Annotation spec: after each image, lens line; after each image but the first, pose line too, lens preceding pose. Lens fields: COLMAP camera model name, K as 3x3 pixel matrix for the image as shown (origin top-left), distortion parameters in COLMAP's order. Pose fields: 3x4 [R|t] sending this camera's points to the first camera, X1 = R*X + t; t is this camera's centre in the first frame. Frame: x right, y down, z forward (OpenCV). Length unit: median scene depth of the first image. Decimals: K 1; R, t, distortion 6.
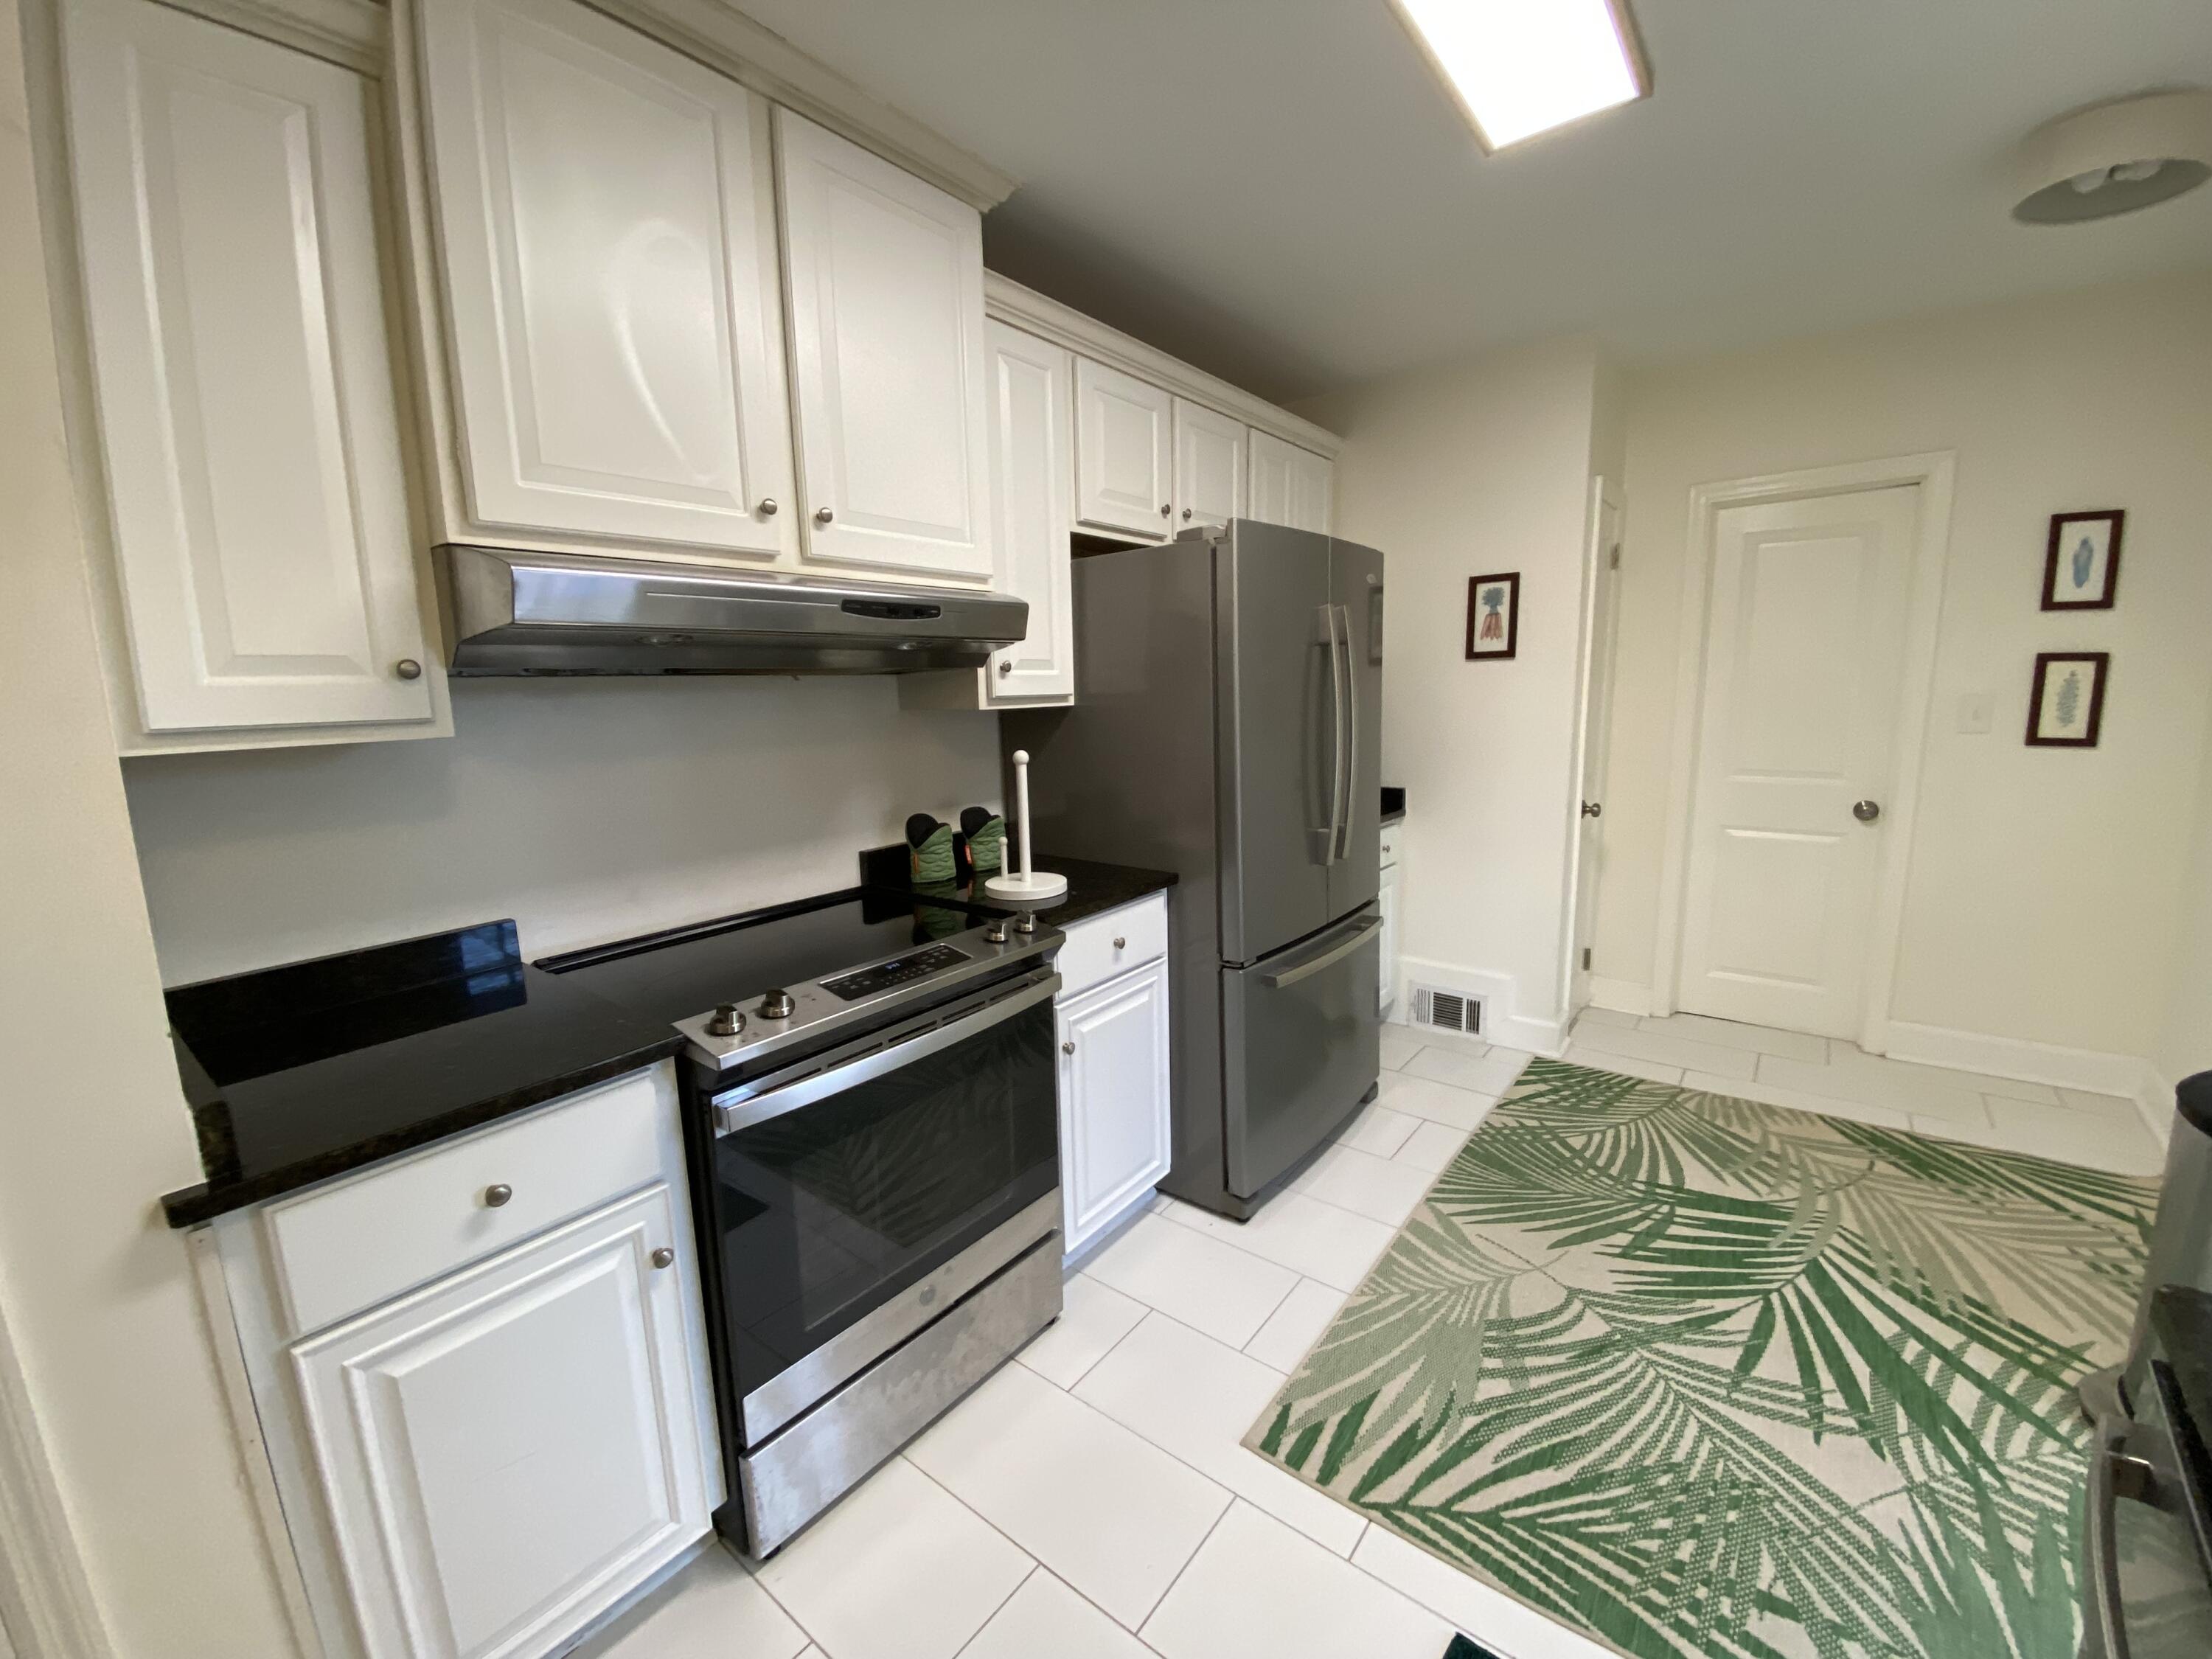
lens RADIAL K [[897.8, 0, 1093.1], [0, 897.8, 820.1], [0, 0, 1]] dist [-0.002593, -0.009043]
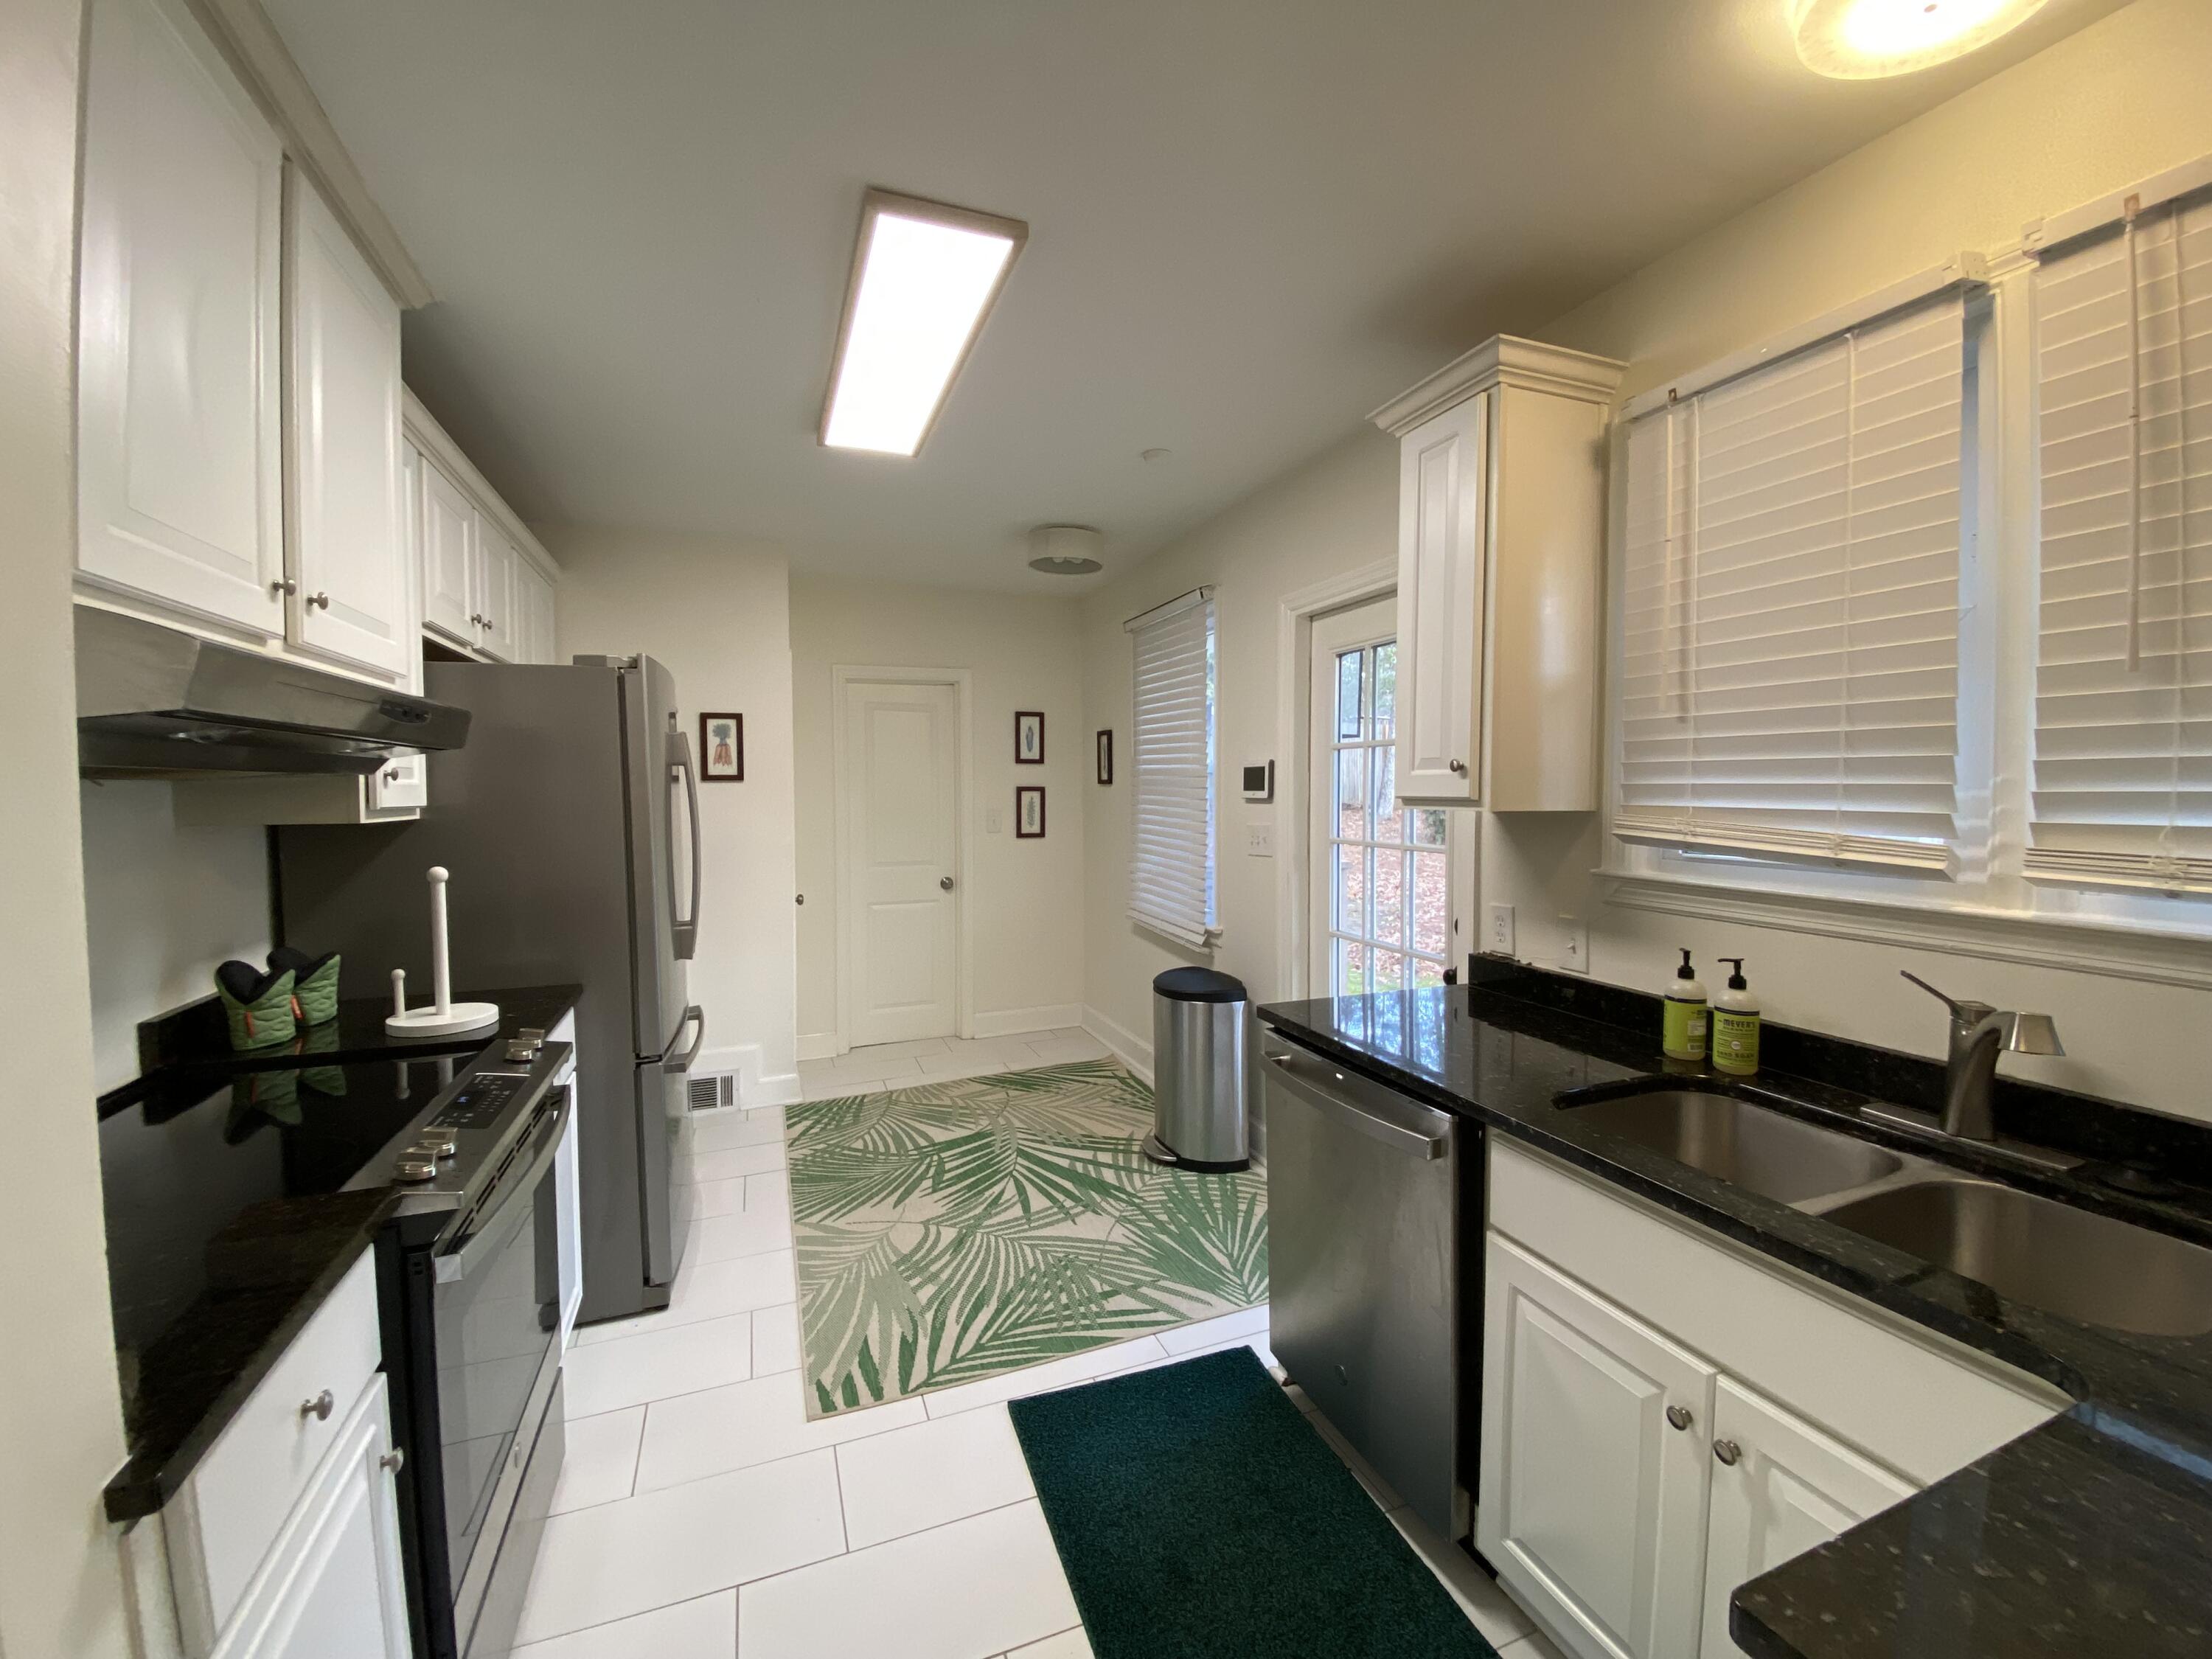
lens RADIAL K [[897.8, 0, 1096.6], [0, 897.8, 810.5], [0, 0, 1]] dist [-0.002593, -0.009043]
pose [[0.502165, 0.000135, 0.864772, -0.531530], [0.127370, 0.989082, -0.074116, 0.018239], [-0.855341, 0.147364, 0.496665, -0.037296]]
